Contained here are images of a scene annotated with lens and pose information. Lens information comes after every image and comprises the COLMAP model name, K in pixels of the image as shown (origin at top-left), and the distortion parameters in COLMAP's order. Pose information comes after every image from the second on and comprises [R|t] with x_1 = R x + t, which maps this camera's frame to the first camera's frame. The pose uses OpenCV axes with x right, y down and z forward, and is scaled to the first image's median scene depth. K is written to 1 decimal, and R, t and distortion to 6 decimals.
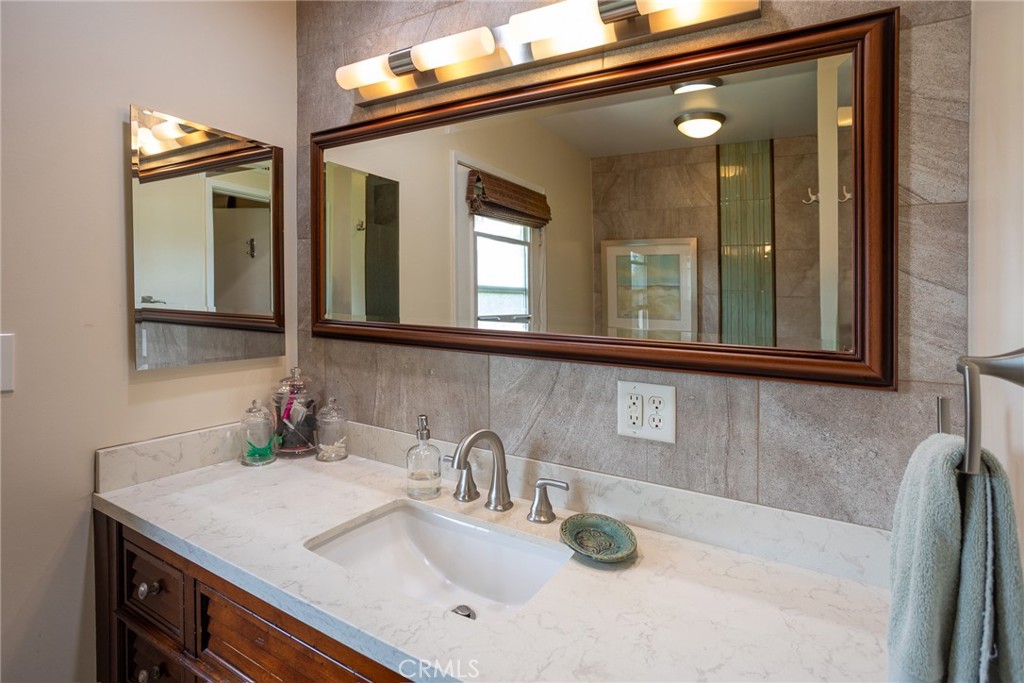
lens RADIAL K [[488.7, 0, 514.4], [0, 488.7, 309.3], [0, 0, 1]] dist [-0.088894, 0.067300]
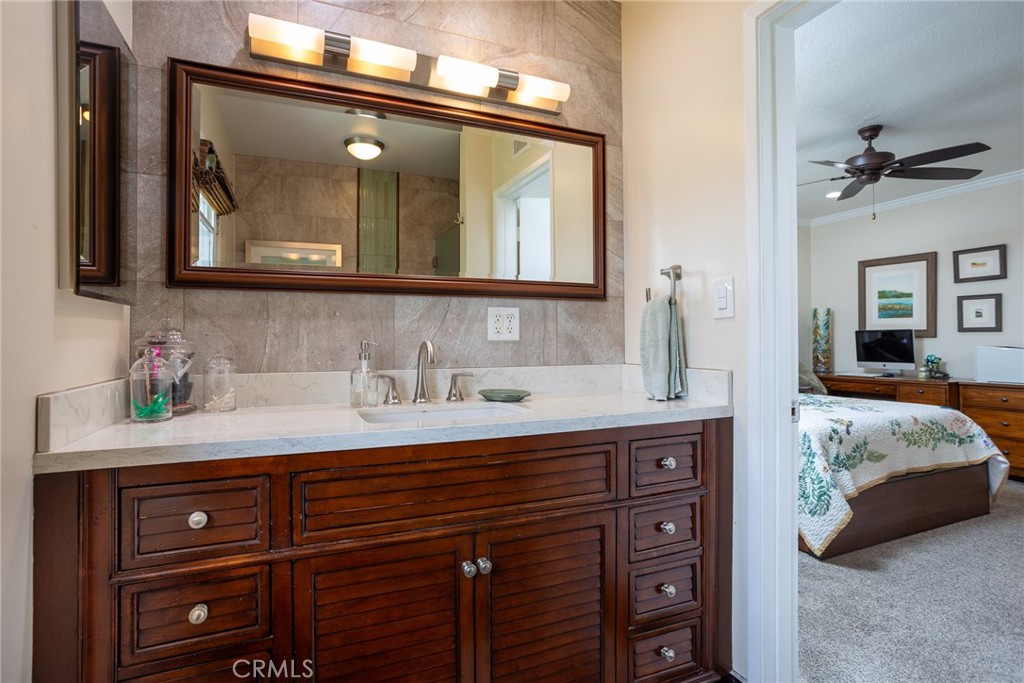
lens RADIAL K [[490.3, 0, 496.0], [0, 490.3, 337.0], [0, 0, 1]] dist [-0.036387, 0.023672]
pose [[0.624678, -0.035029, 0.780096, -0.812689], [0.035711, 0.999230, 0.016272, 0.171553], [-0.780066, 0.017693, 0.625448, -0.034586]]
